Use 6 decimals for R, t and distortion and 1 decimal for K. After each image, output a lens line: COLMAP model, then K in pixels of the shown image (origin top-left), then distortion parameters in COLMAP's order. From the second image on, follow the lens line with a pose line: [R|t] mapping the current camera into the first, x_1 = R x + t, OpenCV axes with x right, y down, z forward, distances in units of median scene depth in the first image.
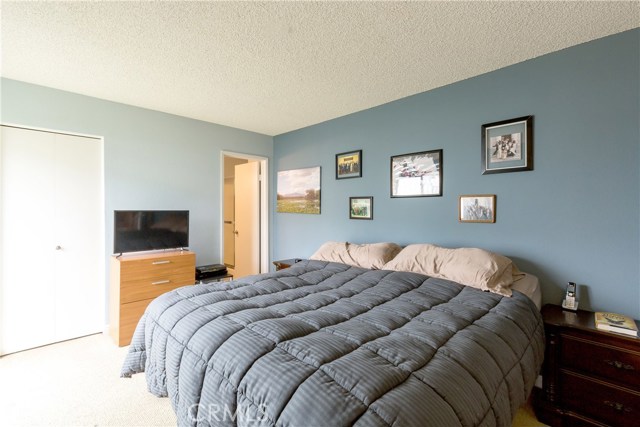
lens RADIAL K [[283.9, 0, 320.0], [0, 283.9, 213.5], [0, 0, 1]] dist [-0.000166, -0.000013]
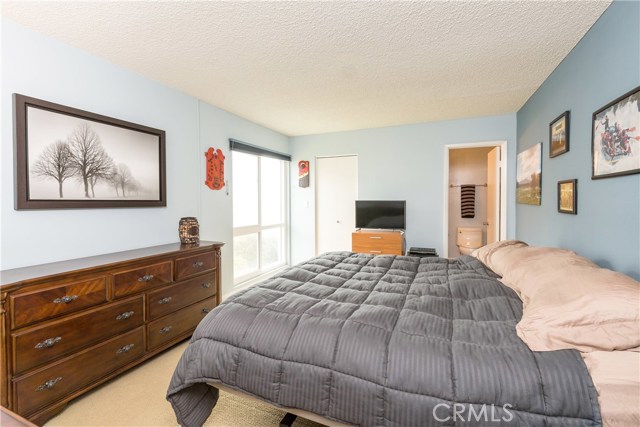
lens RADIAL K [[283.9, 0, 320.0], [0, 283.9, 213.5], [0, 0, 1]] dist [-0.000166, -0.000013]
pose [[0.349148, 0.037237, -0.936327, 0.582017], [-0.009928, 0.999301, 0.036040, 0.003282], [0.937015, -0.003288, 0.349274, 0.202771]]
